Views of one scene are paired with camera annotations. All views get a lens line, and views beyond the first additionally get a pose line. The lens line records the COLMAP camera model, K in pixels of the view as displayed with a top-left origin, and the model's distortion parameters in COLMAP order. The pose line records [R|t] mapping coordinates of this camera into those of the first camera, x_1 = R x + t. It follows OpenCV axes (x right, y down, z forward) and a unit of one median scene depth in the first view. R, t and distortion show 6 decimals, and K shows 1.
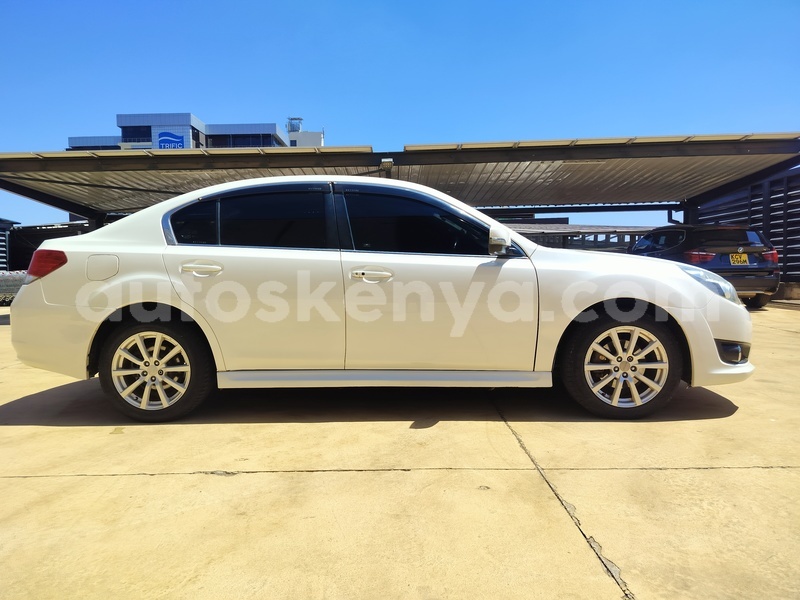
lens RADIAL K [[552.2, 0, 400.0], [0, 552.2, 300.0], [0, 0, 1]] dist [0.039688, -0.057793]
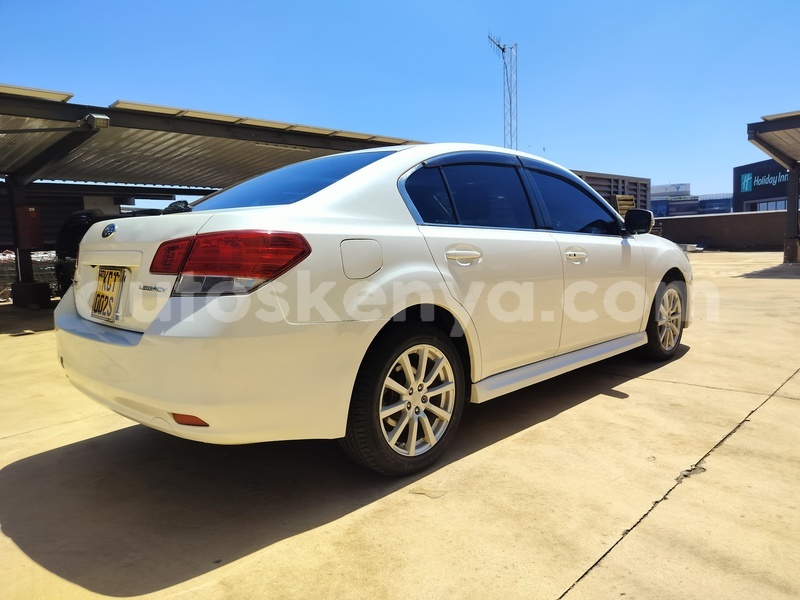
lens RADIAL K [[552.2, 0, 400.0], [0, 552.2, 300.0], [0, 0, 1]] dist [0.039688, -0.057793]
pose [[0.708198, -0.089301, 0.700343, -0.959323], [0.068434, 0.995980, 0.057797, -0.044805], [-0.702689, 0.006996, 0.711463, 0.506639]]
